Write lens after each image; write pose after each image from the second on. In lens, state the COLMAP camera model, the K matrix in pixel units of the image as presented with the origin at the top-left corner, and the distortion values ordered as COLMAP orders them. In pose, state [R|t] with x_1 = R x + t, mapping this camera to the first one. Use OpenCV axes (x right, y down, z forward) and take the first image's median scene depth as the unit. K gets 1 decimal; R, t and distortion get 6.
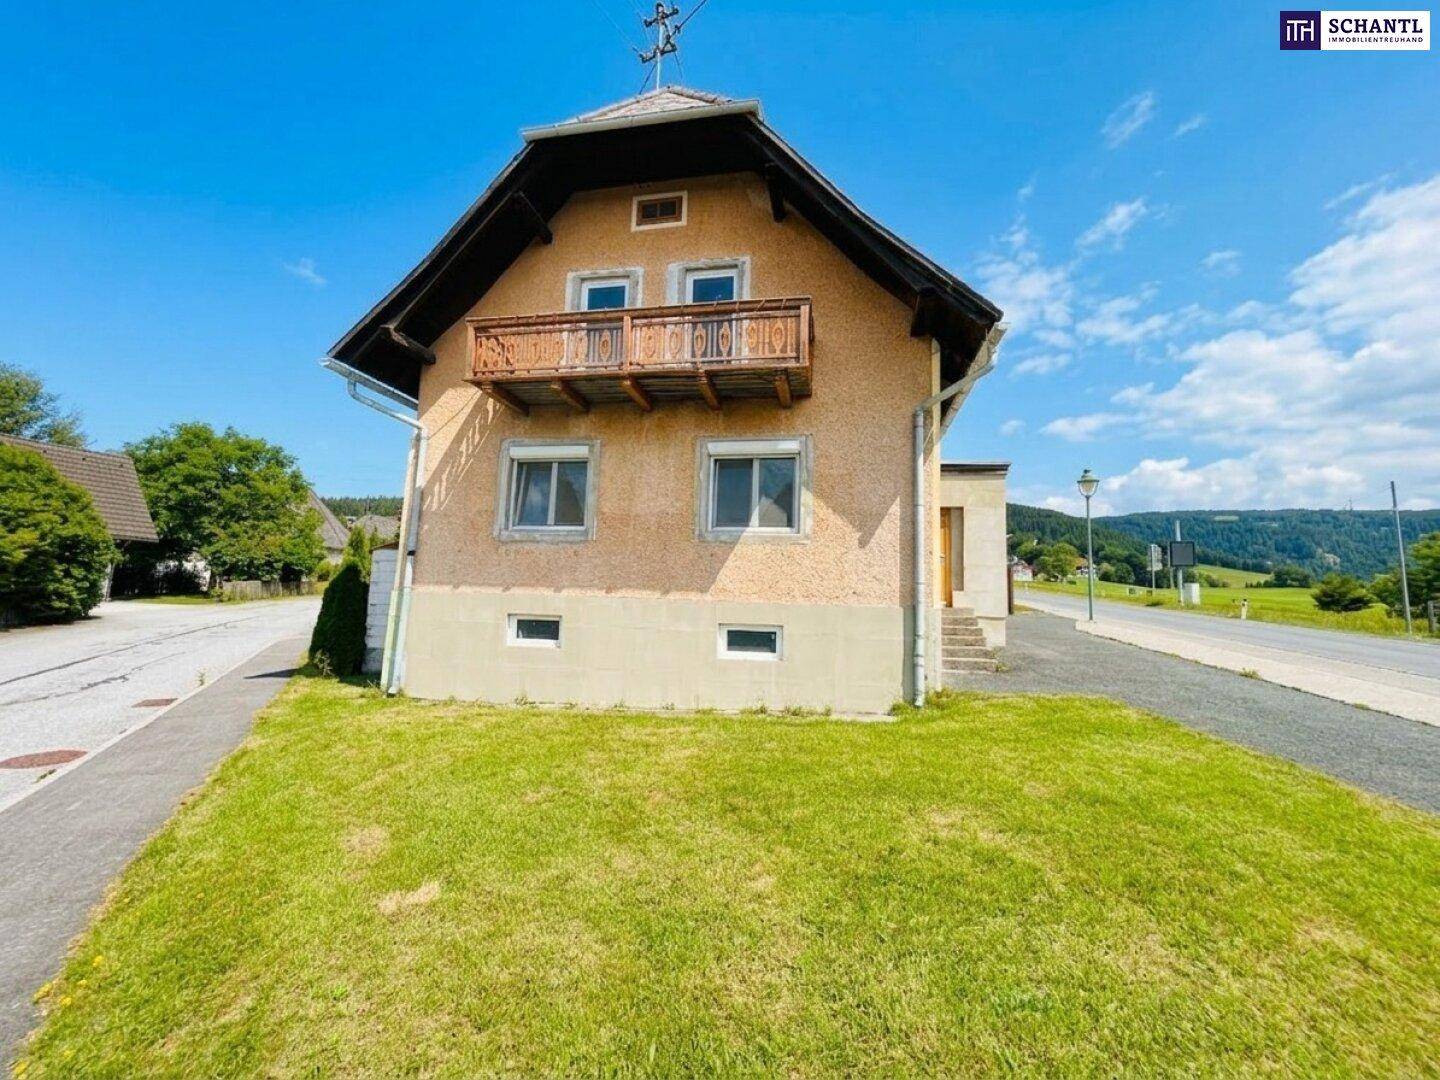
lens RADIAL K [[585.6, 0, 722.0], [0, 585.6, 524.9], [0, 0, 1]] dist [0.000964, 0.000170]
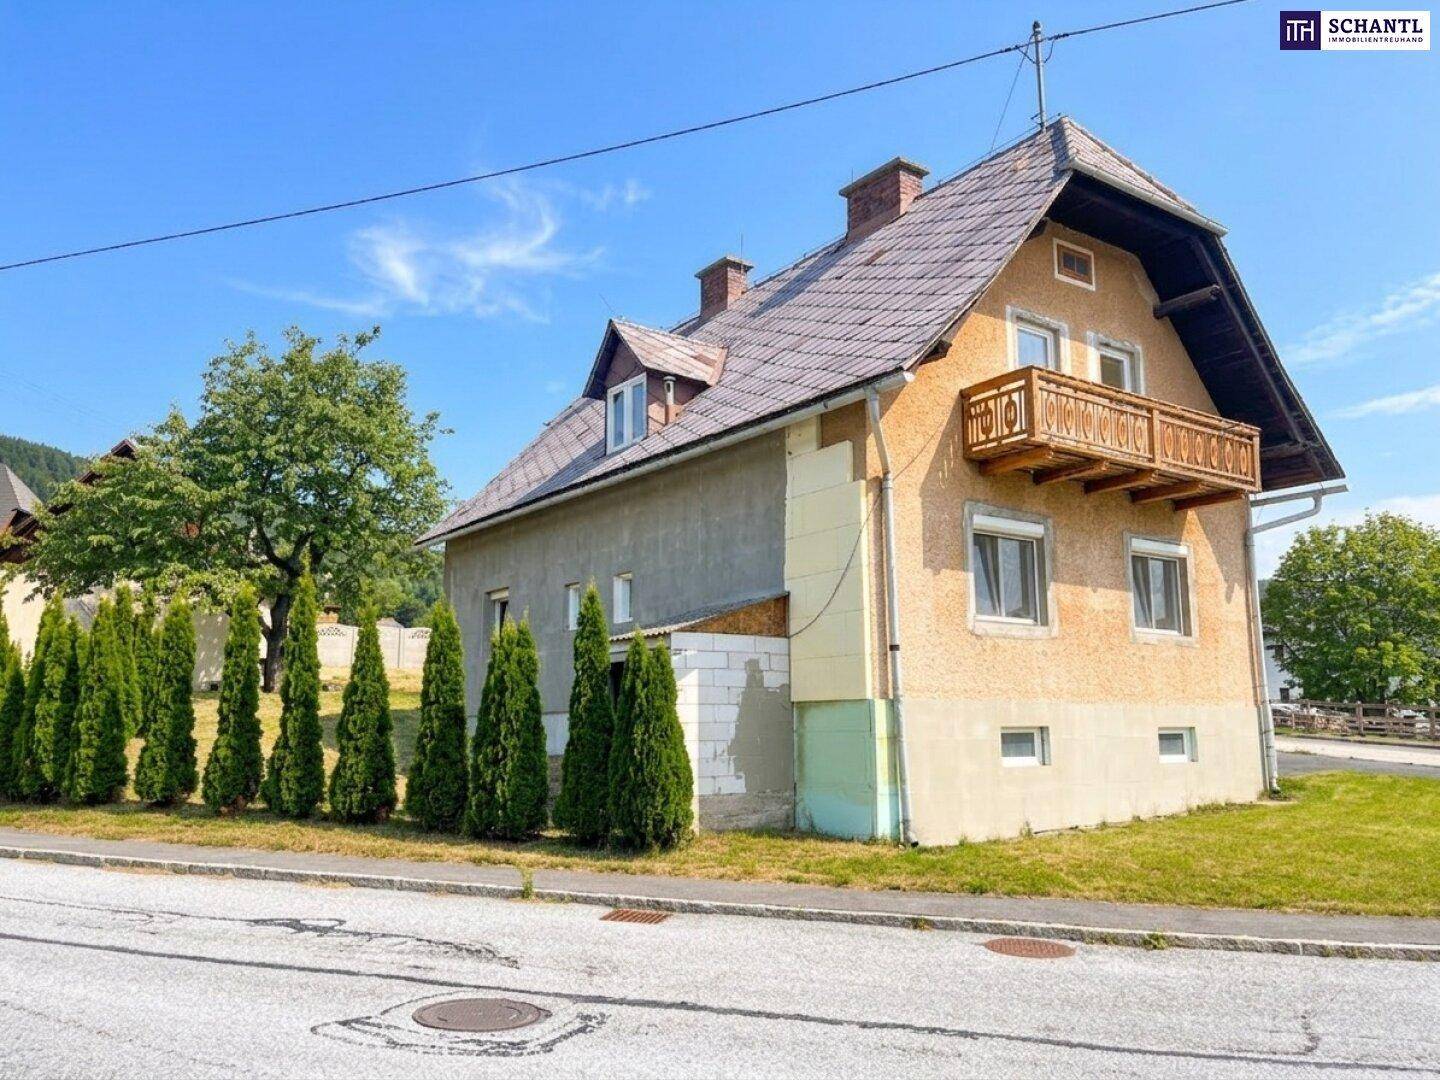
lens RADIAL K [[1122.2, 0, 720.0], [0, 1122.2, 540.0], [0, 0, 1]] dist [0.003460, -0.000575]
pose [[0.663411, 0.080064, 0.743960, -1.734323], [-0.073769, 0.996414, -0.041451, -0.010870], [-0.744610, -0.027382, 0.666938, 0.261617]]
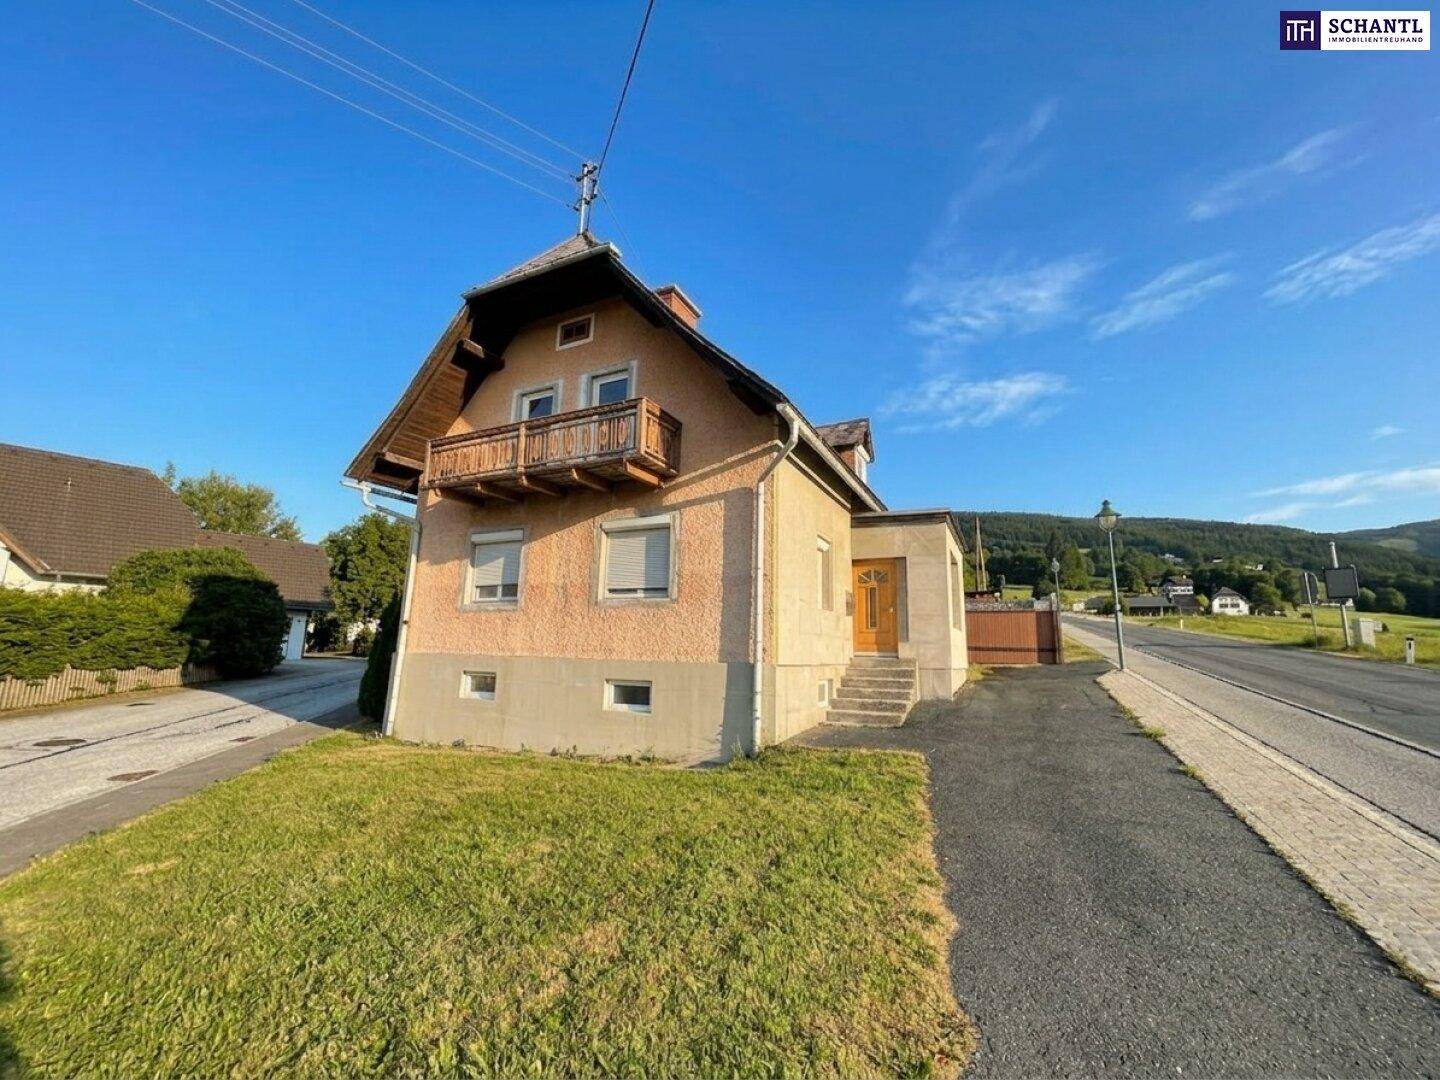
lens RADIAL K [[552.1, 0, 720.0], [0, 552.1, 540.0], [0, 0, 1]] dist [-0.000015, -0.000002]
pose [[0.969523, -0.059434, -0.237681, 0.441334], [0.046345, 0.997104, -0.060290, -0.025955], [0.240576, 0.047437, 0.969471, -0.013919]]
